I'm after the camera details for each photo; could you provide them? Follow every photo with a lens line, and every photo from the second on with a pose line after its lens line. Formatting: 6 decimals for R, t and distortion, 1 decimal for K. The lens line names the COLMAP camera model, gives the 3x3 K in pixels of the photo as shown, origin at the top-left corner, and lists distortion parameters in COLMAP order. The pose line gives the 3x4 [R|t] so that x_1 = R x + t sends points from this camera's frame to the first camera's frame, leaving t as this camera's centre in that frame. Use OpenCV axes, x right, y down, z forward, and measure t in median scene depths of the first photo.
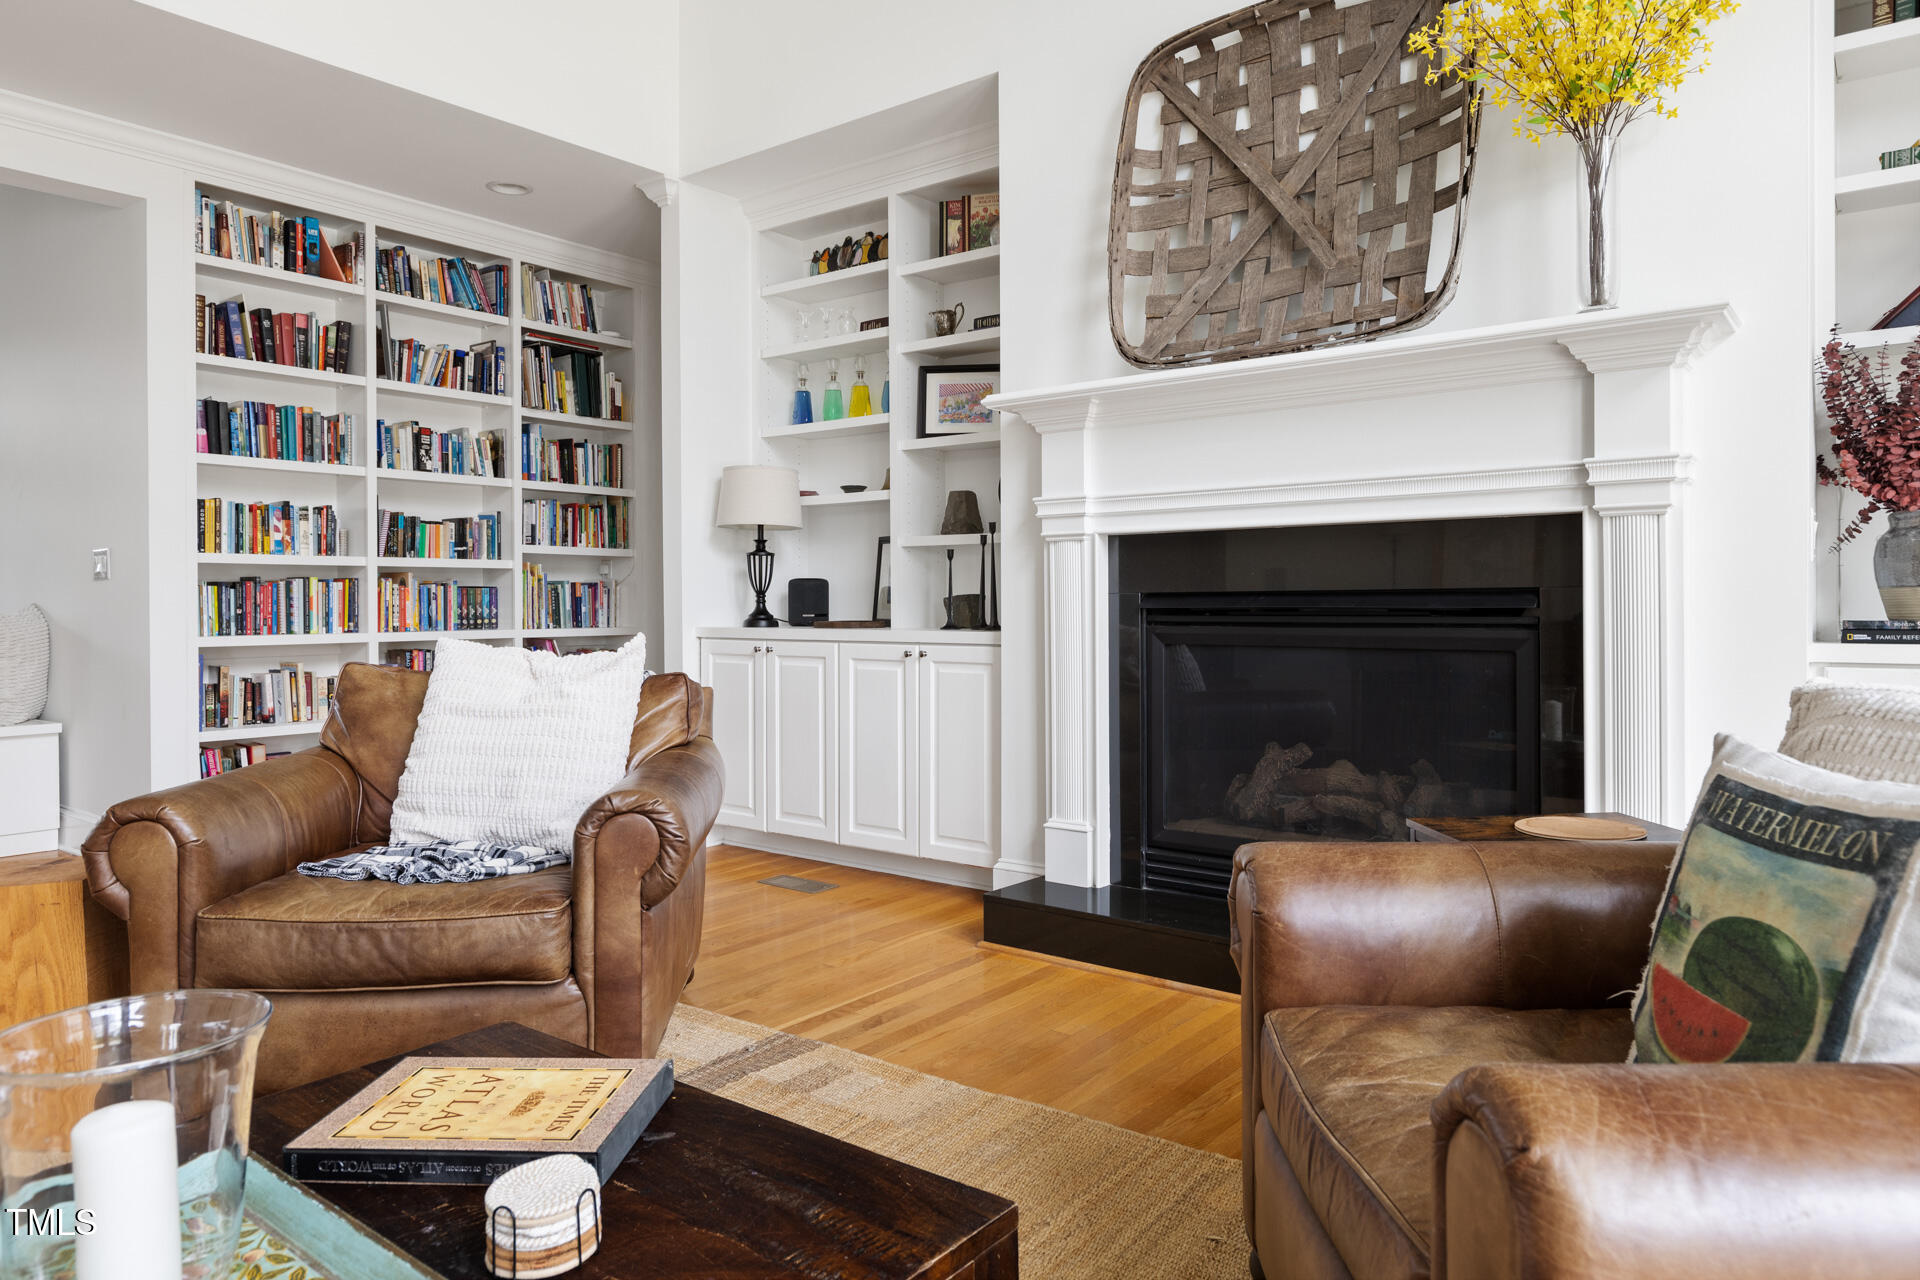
lens RADIAL K [[1219.1, 0, 950.8], [0, 1219.1, 606.6], [0, 0, 1]] dist [0.001142, 0.001457]
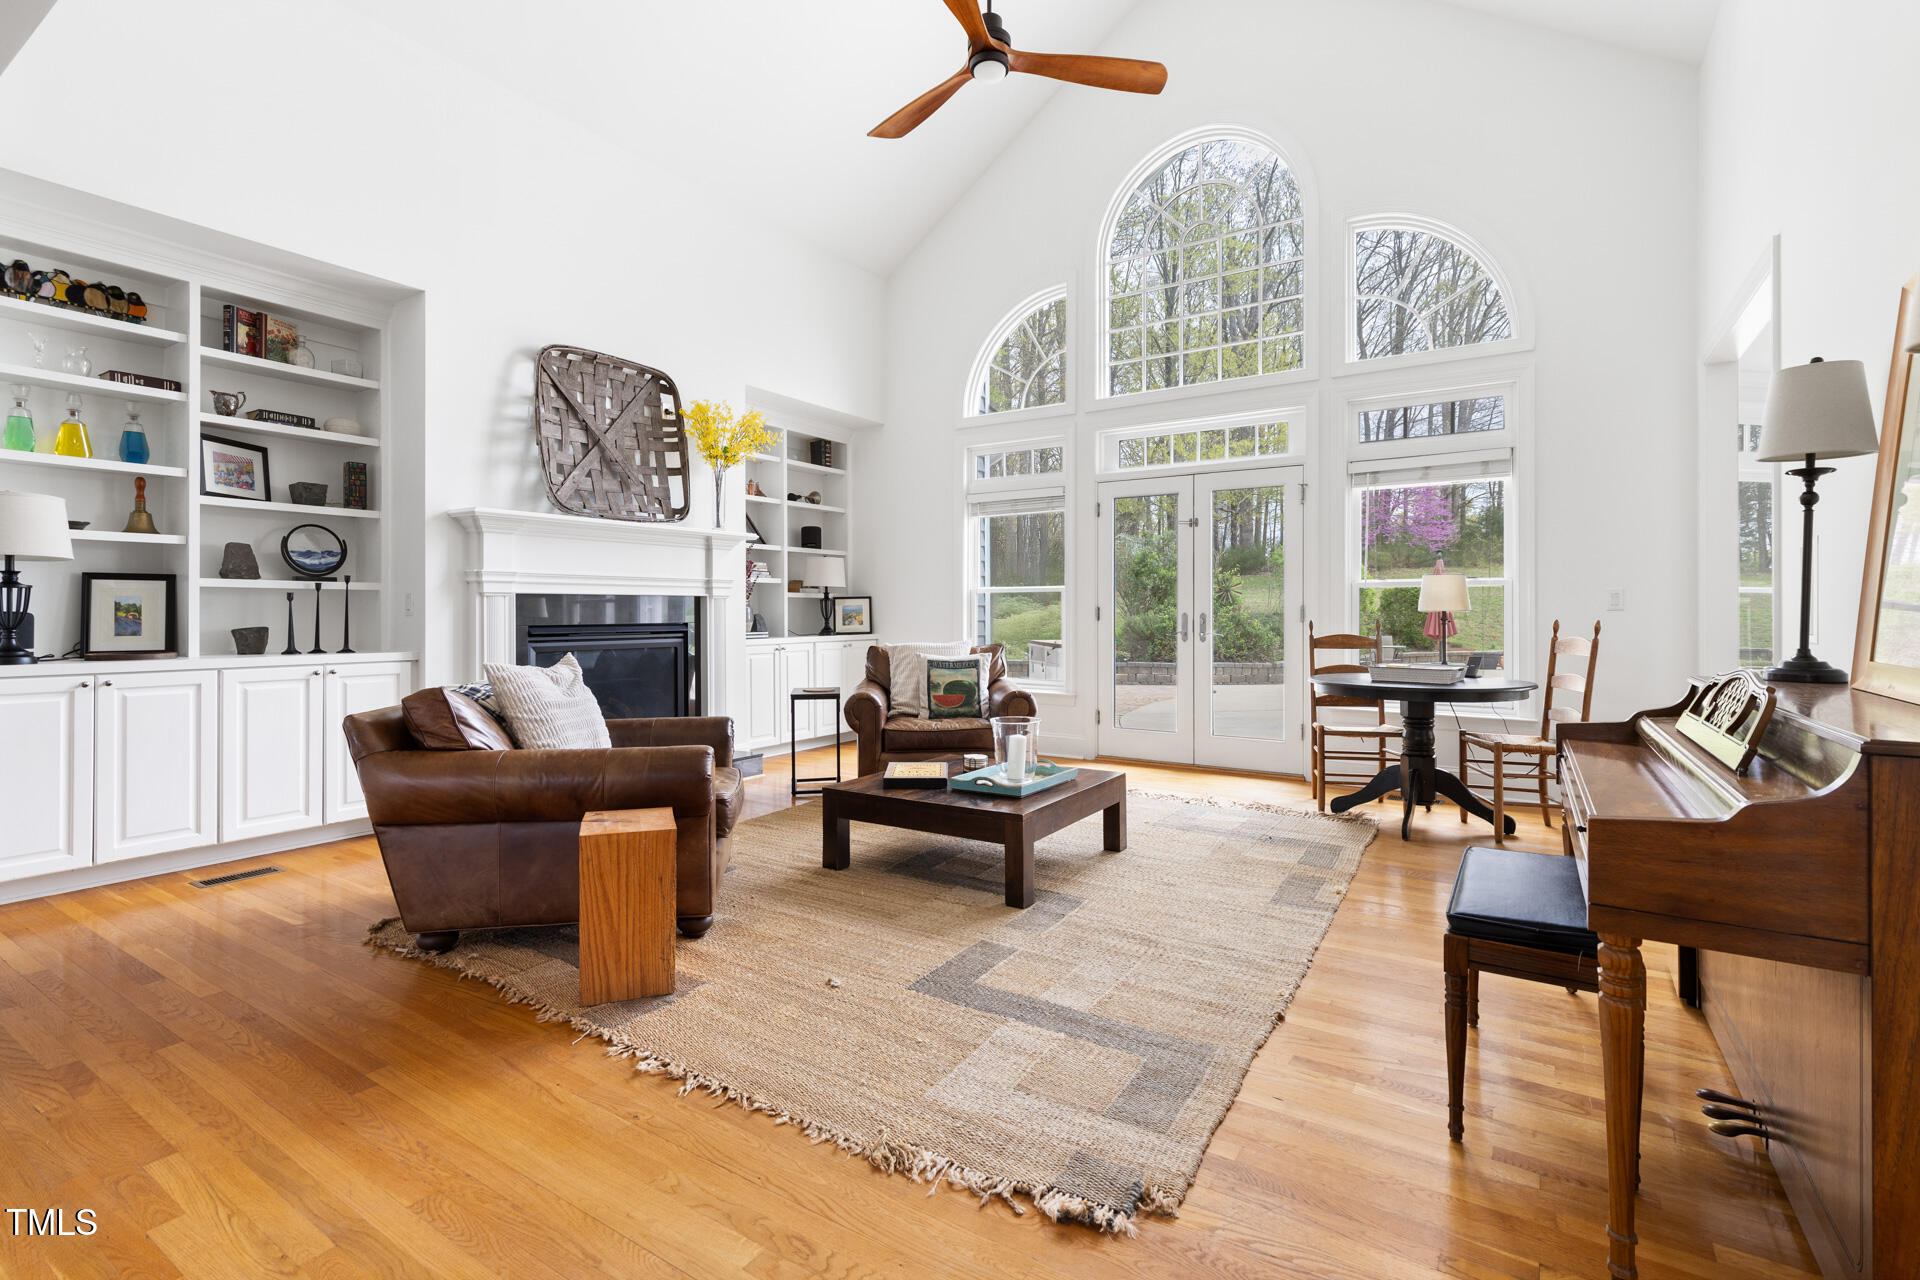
lens RADIAL K [[876.7, 0, 962.7], [0, 876.7, 621.1], [0, 0, 1]] dist [0.007375, -0.001817]
pose [[-0.093827, -0.004654, 0.995578, -1.108519], [0.006684, 0.999964, 0.005305, -0.018210], [-0.995566, 0.007153, -0.093792, 0.412771]]
